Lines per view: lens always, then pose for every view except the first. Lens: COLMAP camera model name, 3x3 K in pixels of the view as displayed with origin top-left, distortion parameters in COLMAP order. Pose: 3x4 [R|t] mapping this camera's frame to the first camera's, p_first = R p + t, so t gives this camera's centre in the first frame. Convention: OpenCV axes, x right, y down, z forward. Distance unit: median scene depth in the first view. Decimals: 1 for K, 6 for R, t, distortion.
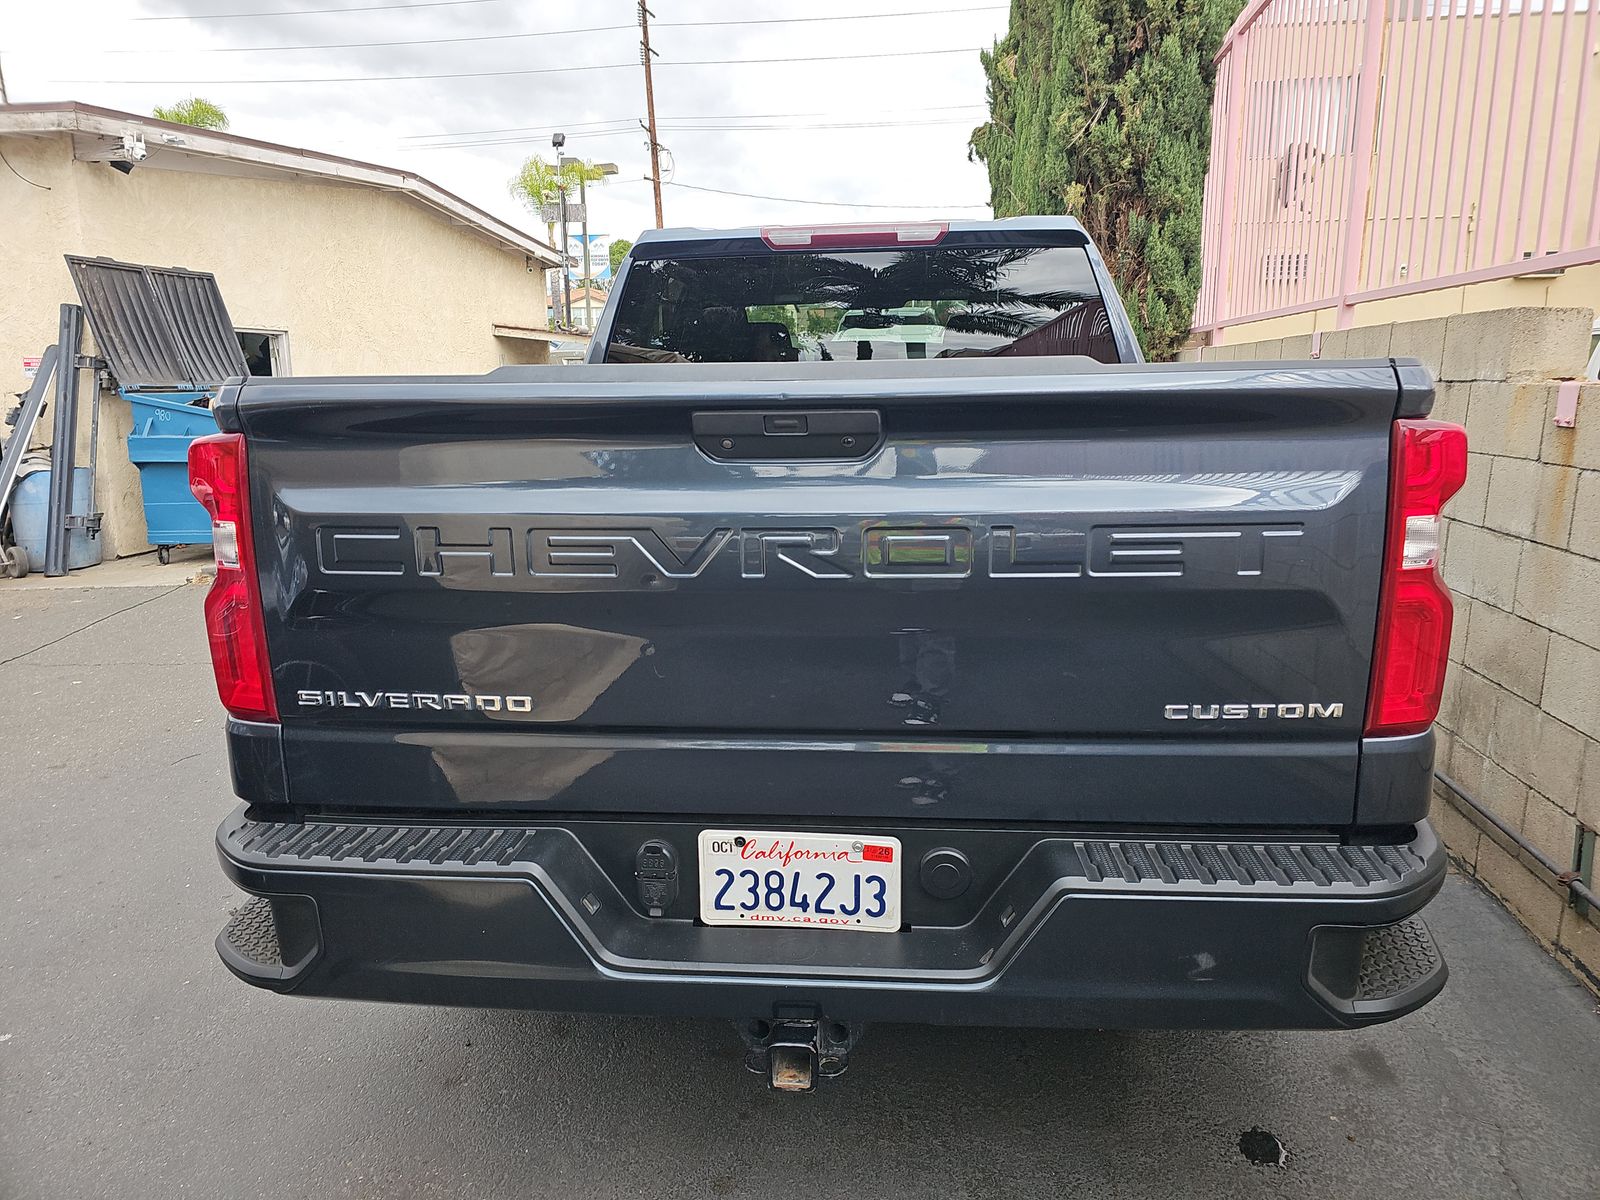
lens RADIAL K [[1047.3, 0, 798.8], [0, 1047.3, 593.9], [0, 0, 1]] dist [0.026118, -0.014278]
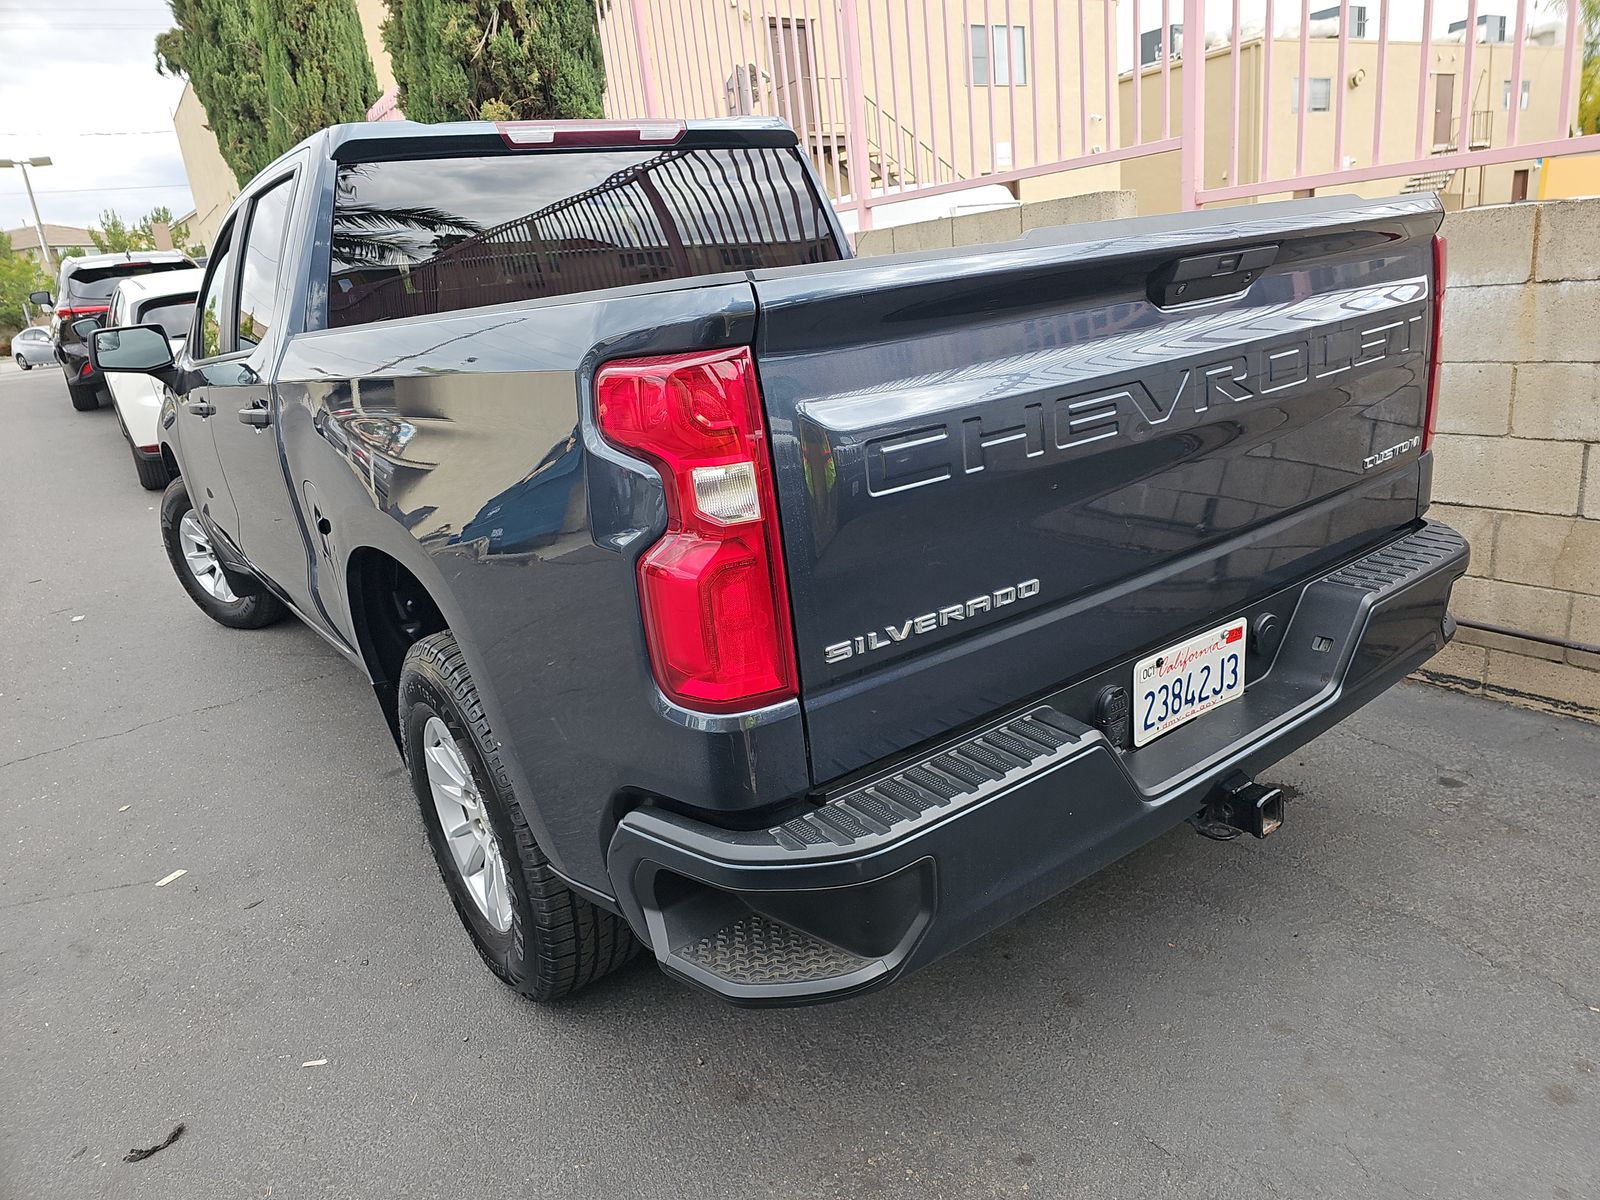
lens RADIAL K [[1047.3, 0, 801.2], [0, 1047.3, 605.1], [0, 0, 1]] dist [0.026118, -0.014278]
pose [[0.749542, -0.262706, 0.607596, -0.989196], [0.224135, 0.964381, 0.140472, -0.062717], [-0.622857, 0.030894, 0.781726, 0.360285]]
